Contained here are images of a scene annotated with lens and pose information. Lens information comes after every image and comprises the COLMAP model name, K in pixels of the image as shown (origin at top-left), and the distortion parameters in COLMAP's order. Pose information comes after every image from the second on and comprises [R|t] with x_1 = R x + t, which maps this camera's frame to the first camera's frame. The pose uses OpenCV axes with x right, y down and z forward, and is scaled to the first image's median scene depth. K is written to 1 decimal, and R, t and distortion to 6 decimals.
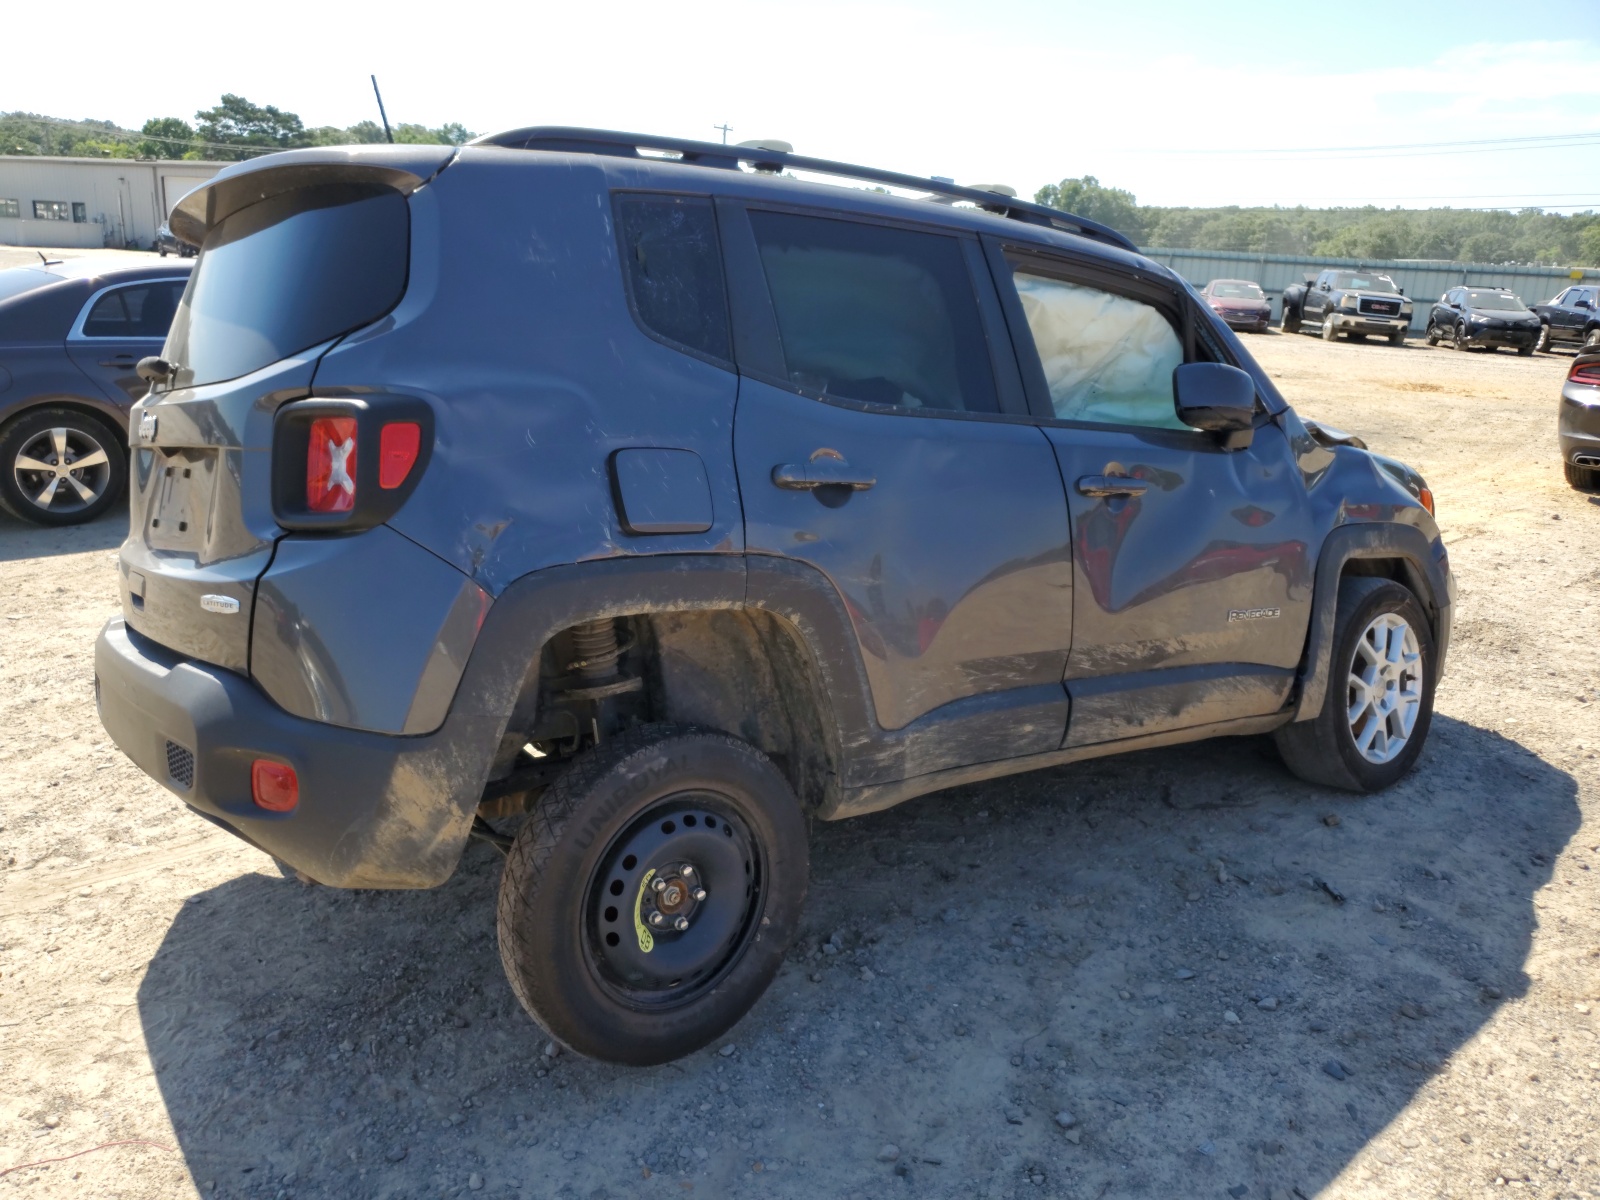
lens RADIAL K [[1259.2, 0, 793.6], [0, 1259.2, 603.0], [0, 0, 1]] dist [0.007821, 0.023662]
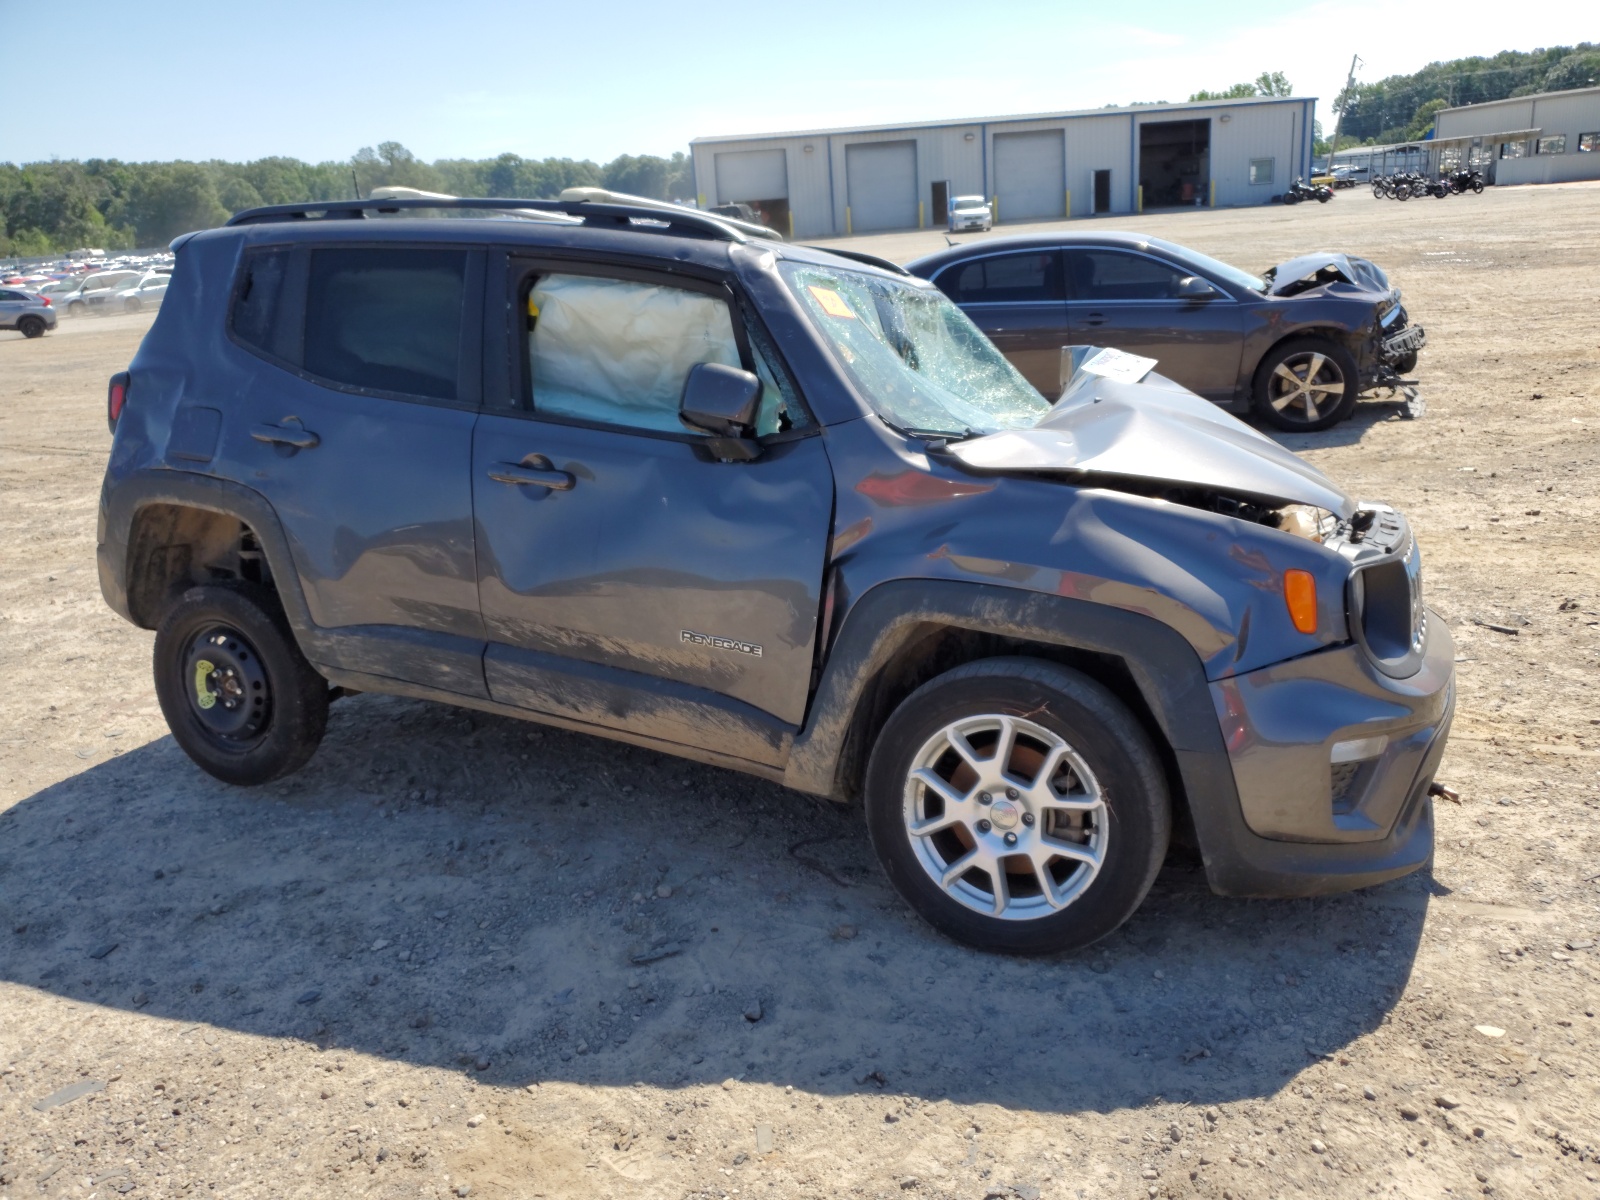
lens RADIAL K [[1259.2, 0, 809.1], [0, 1259.2, 610.0], [0, 0, 1]] dist [0.007821, 0.023662]
pose [[0.441373, 0.202592, -0.874155, 0.122589], [-0.154709, 0.976772, 0.148260, -0.016457], [0.883886, 0.069802, 0.462464, 0.067248]]
